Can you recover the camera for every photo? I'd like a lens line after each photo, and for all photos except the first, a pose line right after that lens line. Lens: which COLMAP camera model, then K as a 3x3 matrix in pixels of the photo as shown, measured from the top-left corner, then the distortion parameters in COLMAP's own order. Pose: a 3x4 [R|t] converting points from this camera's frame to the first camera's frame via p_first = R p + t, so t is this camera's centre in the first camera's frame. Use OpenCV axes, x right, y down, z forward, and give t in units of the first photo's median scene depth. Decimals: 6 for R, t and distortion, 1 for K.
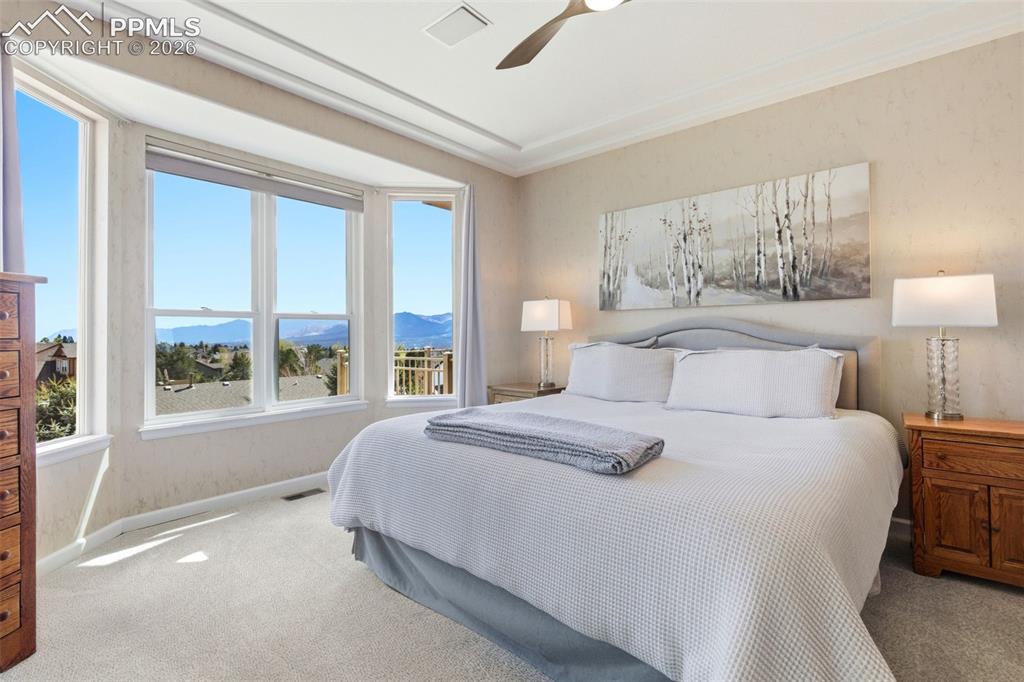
lens RADIAL K [[466.2, 0, 511.4], [0, 466.2, 330.4], [0, 0, 1]] dist [-0.000736, 0.000131]
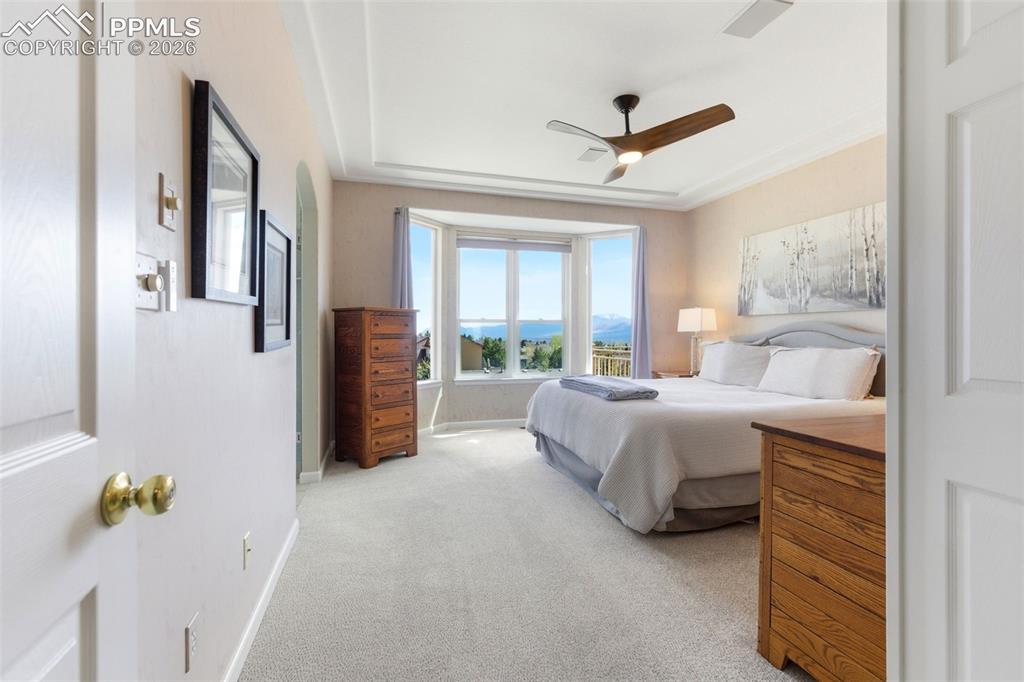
lens RADIAL K [[473.1, 0, 522.5], [0, 473.1, 340.7], [0, 0, 1]] dist [0.001637, 0.000391]
pose [[0.839850, 0.017911, -0.542524, 0.452998], [-0.003792, 0.999625, 0.027131, -0.009027], [0.542806, -0.020729, 0.839602, -0.448327]]
